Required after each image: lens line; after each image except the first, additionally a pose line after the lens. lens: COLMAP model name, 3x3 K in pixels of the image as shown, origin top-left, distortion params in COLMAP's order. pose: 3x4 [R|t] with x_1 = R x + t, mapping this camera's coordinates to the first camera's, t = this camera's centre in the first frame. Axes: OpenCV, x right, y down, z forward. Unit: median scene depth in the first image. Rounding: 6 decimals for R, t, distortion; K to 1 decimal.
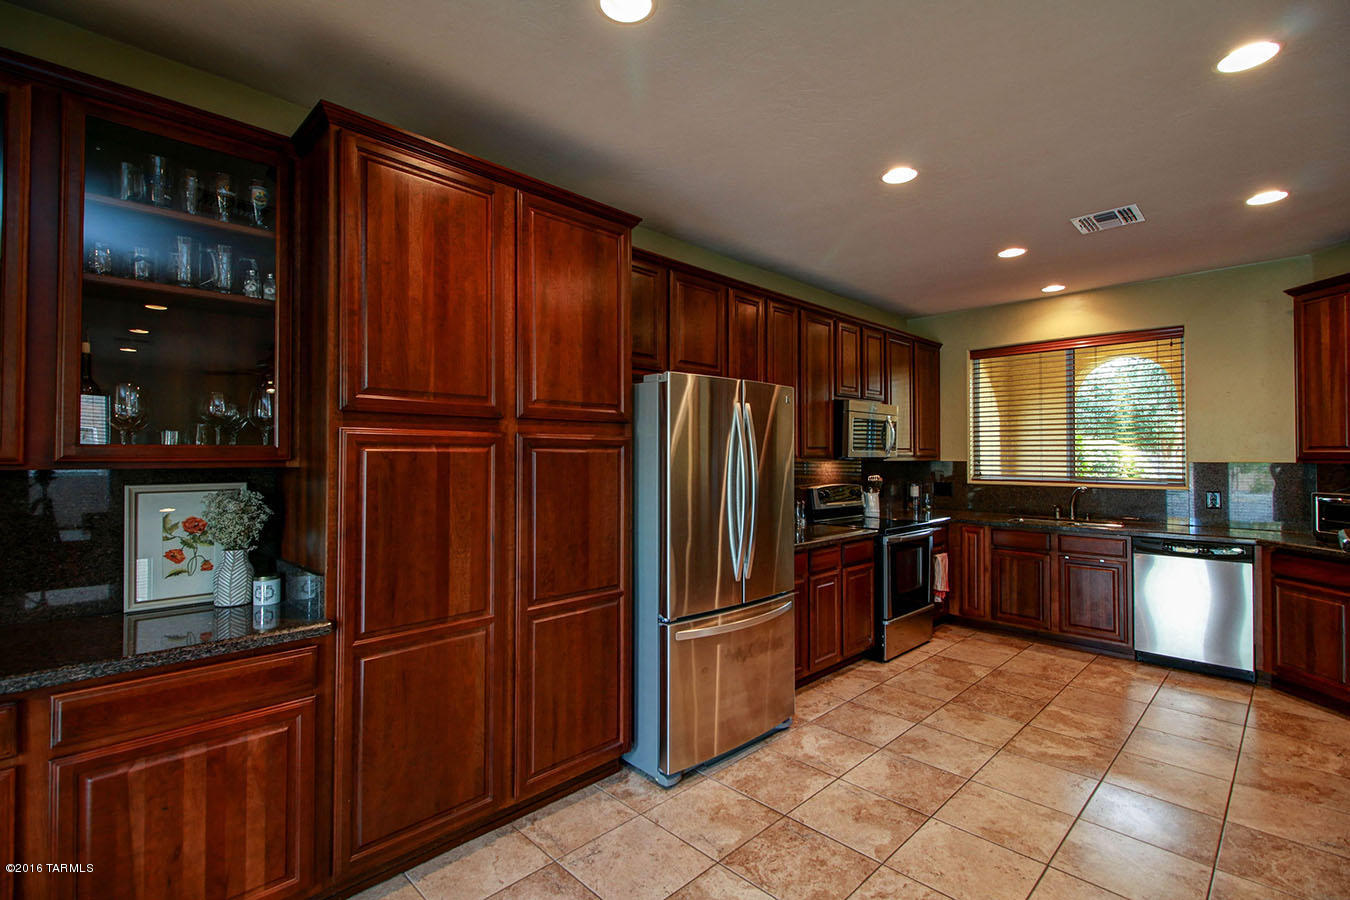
lens RADIAL K [[613.9, 0, 685.7], [0, 613.9, 443.6], [0, 0, 1]] dist [0.001809, -0.001706]
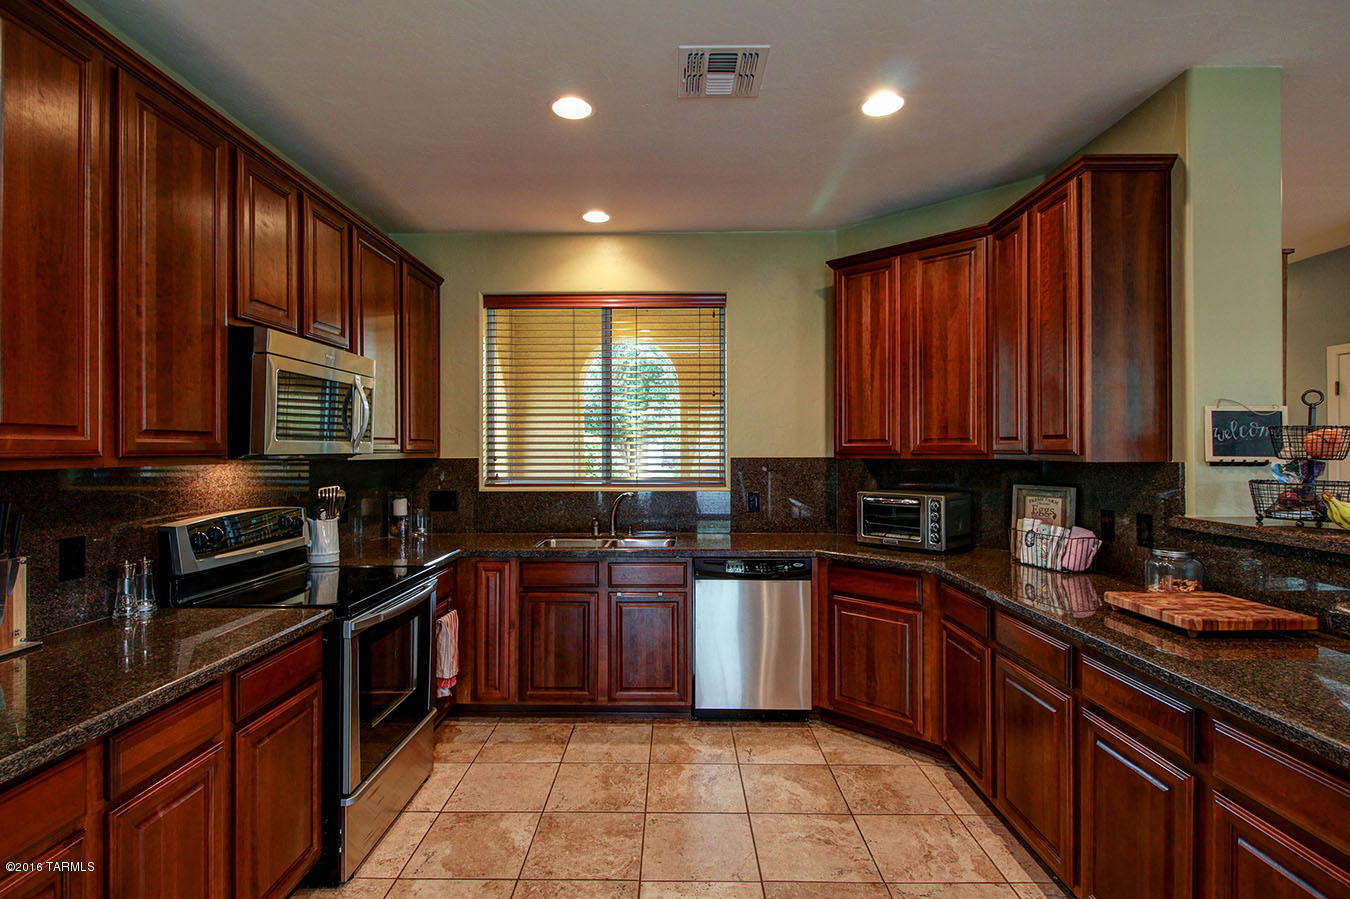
lens RADIAL K [[709.2, 0, 668.3], [0, 709.2, 447.4], [0, 0, 1]] dist [0.004931, -0.000279]
pose [[0.745209, 0.000590, 0.666831, 0.119493], [-0.011903, 0.999852, 0.012419, 0.005972], [-0.666725, -0.017192, 0.745105, 0.356115]]
